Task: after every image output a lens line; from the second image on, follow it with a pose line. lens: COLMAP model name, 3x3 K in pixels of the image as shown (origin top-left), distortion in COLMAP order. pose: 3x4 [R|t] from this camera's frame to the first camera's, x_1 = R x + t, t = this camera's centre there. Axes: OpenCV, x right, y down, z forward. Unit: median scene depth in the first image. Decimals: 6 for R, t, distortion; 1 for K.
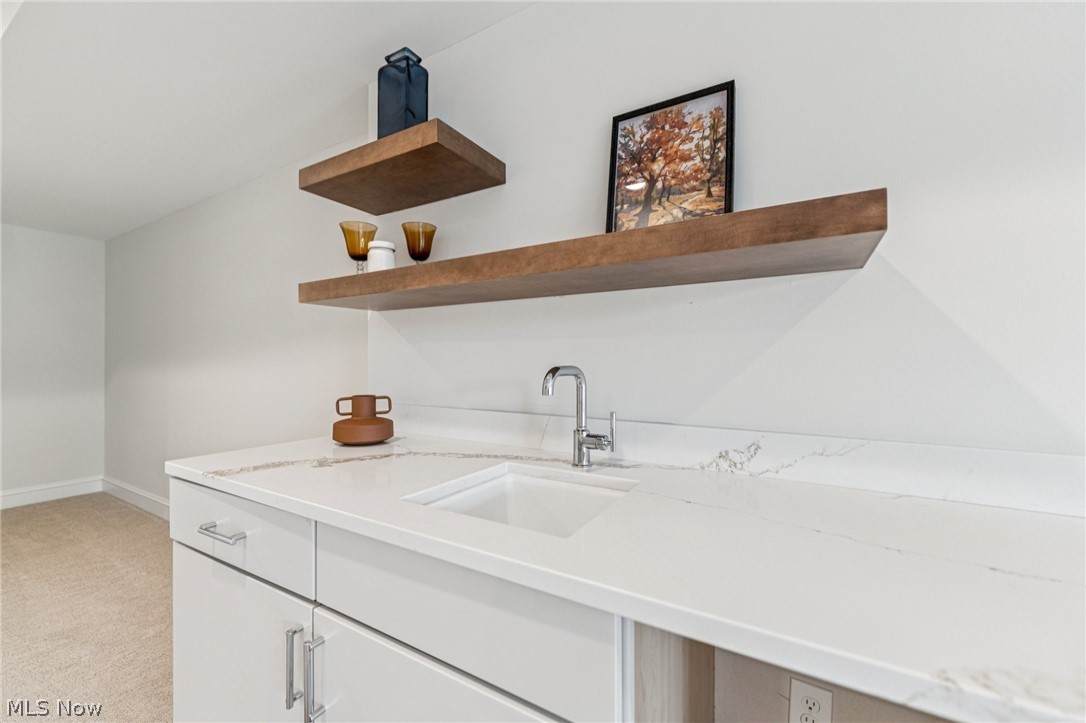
lens RADIAL K [[434.8, 0, 537.4], [0, 434.8, 368.5], [0, 0, 1]] dist [-0.002344, -0.000232]
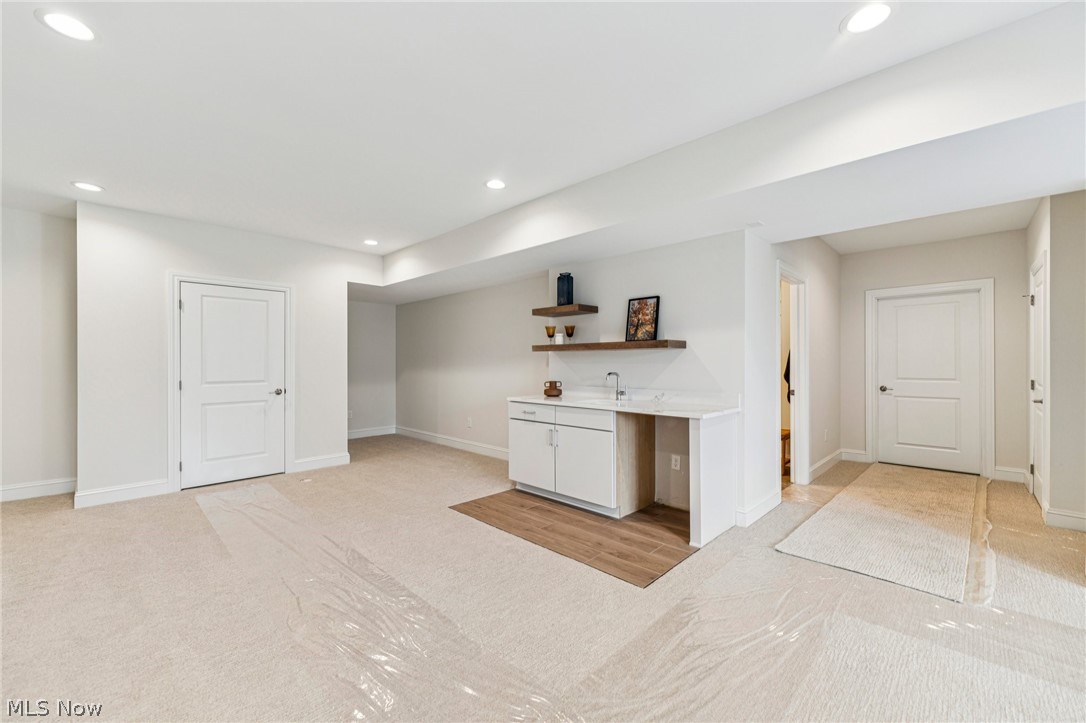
lens RADIAL K [[434.8, 0, 537.4], [0, 434.8, 368.5], [0, 0, 1]] dist [-0.002344, -0.000232]
pose [[0.969715, -0.000625, -0.244238, 0.296106], [0.001729, 0.999989, 0.004308, -0.049433], [0.244233, -0.004600, 0.969706, -2.371980]]
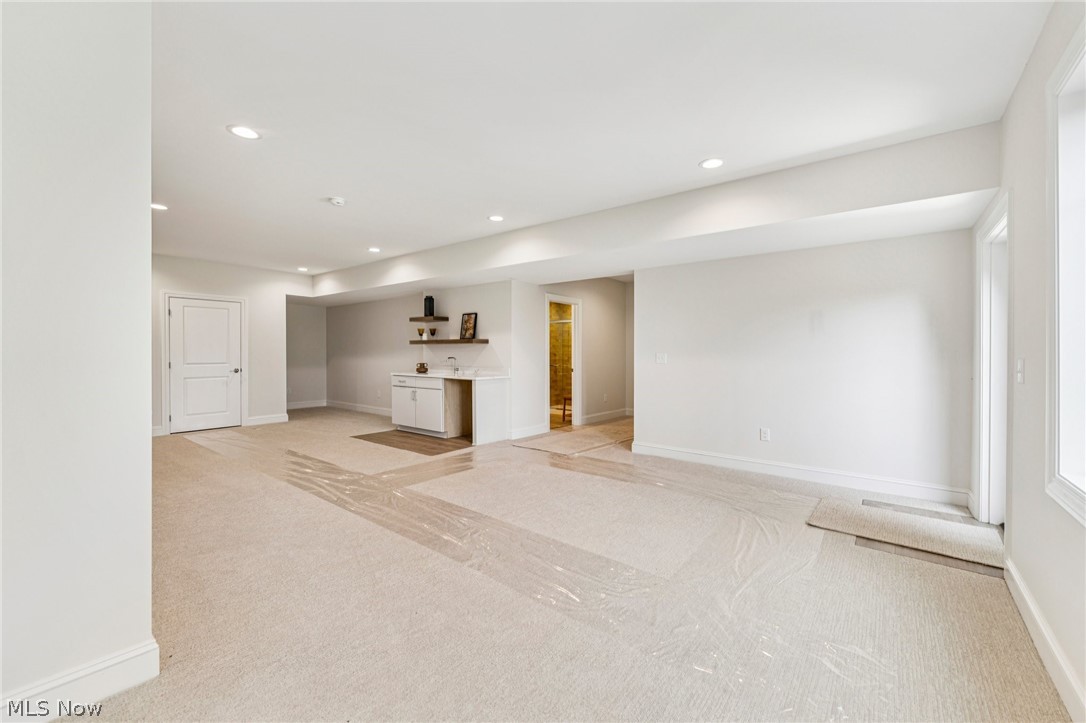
lens RADIAL K [[441.1, 0, 545.5], [0, 441.1, 363.0], [0, 0, 1]] dist [-0.000371, -0.000051]
pose [[0.991550, 0.002507, -0.129700, 1.925162], [-0.000628, 0.999894, 0.014525, -0.015118], [0.129723, -0.014321, 0.991447, -4.445035]]
